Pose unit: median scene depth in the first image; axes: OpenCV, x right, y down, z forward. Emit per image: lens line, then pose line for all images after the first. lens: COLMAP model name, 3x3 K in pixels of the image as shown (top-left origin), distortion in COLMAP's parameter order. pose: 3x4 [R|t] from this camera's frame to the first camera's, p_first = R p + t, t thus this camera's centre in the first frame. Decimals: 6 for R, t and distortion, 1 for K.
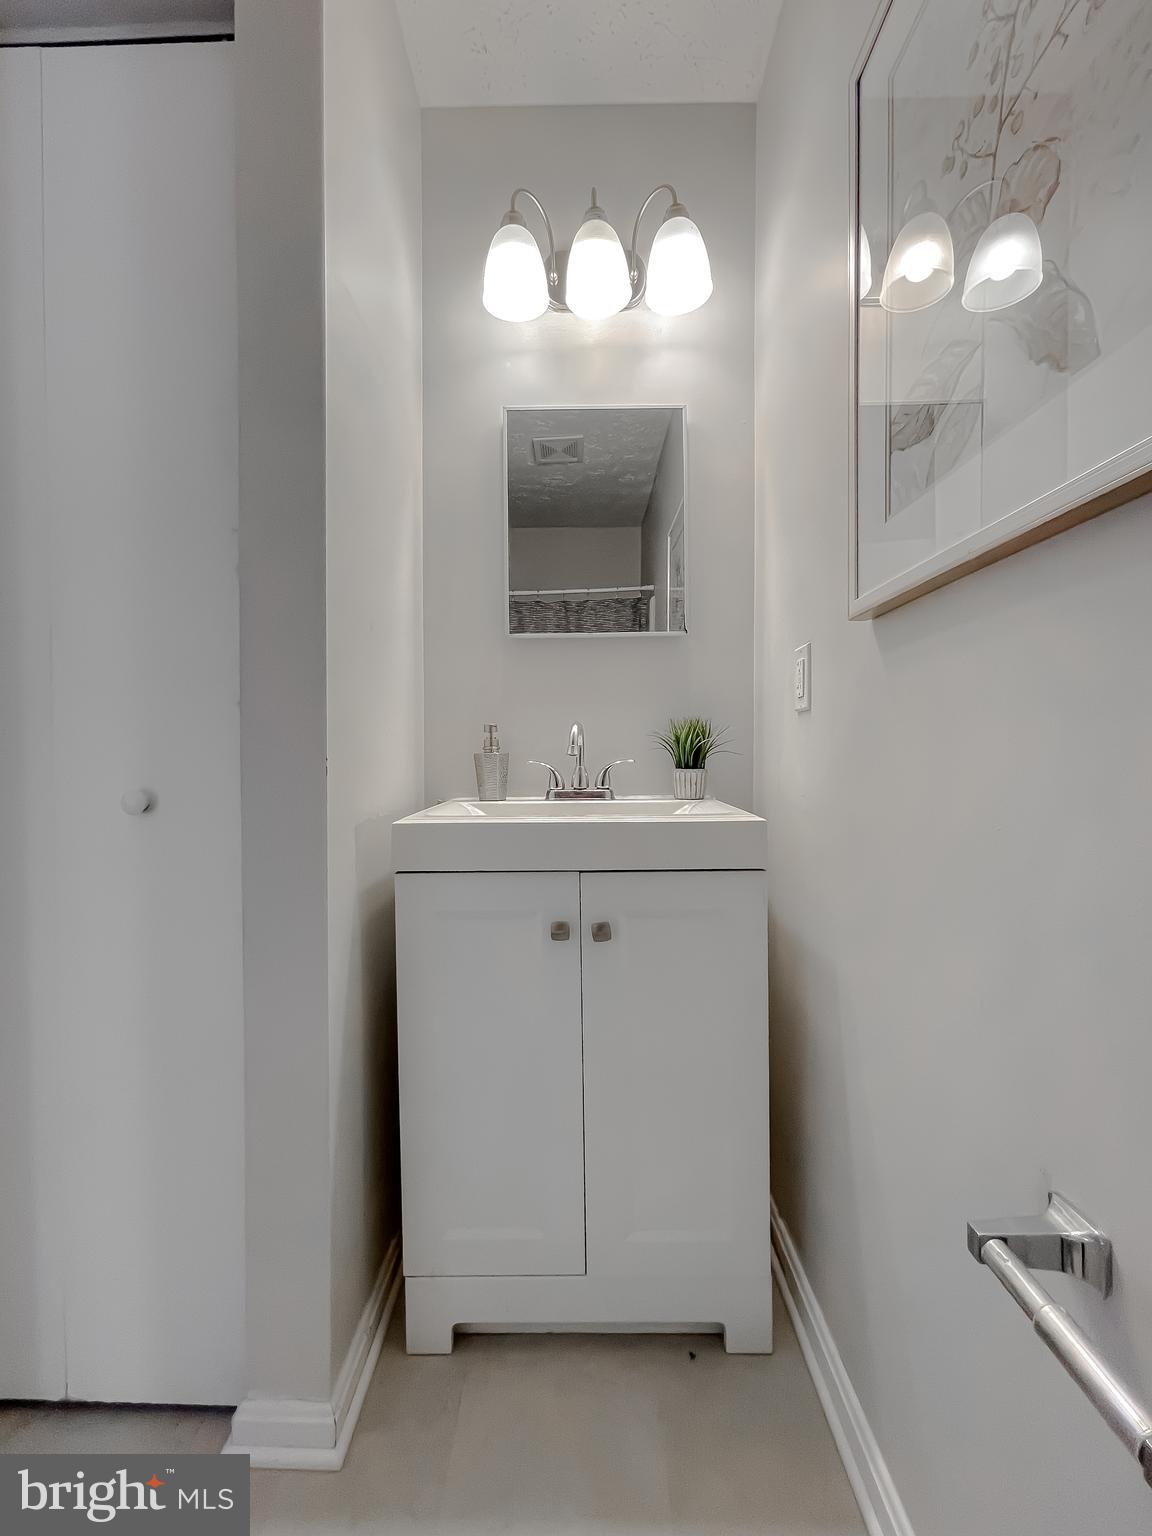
lens RADIAL K [[619.8, 0, 575.3], [0, 619.8, 769.9], [0, 0, 1]] dist [-0.001492, -0.000263]
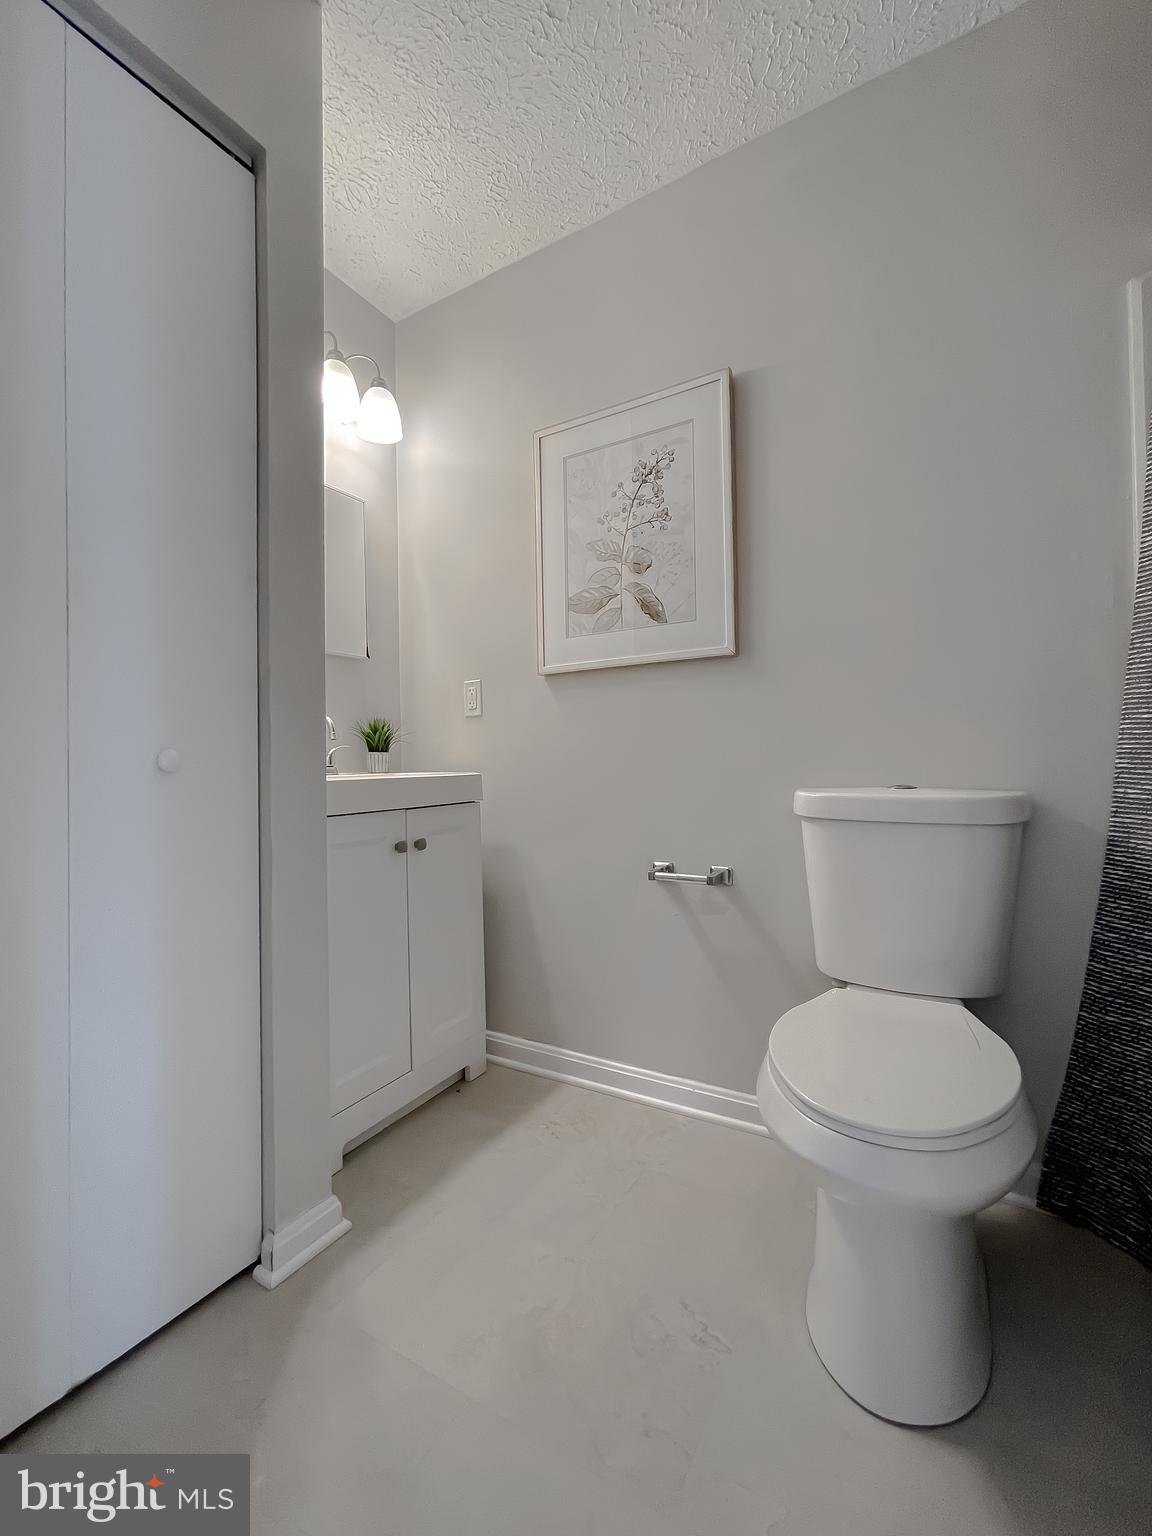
lens RADIAL K [[619.8, 0, 575.6], [0, 619.8, 762.6], [0, 0, 1]] dist [-0.001492, -0.000263]
pose [[0.497464, -0.001505, 0.867484, -1.115683], [0.034871, 0.999225, -0.018263, 0.086815], [-0.866784, 0.039335, 0.497131, -0.163948]]
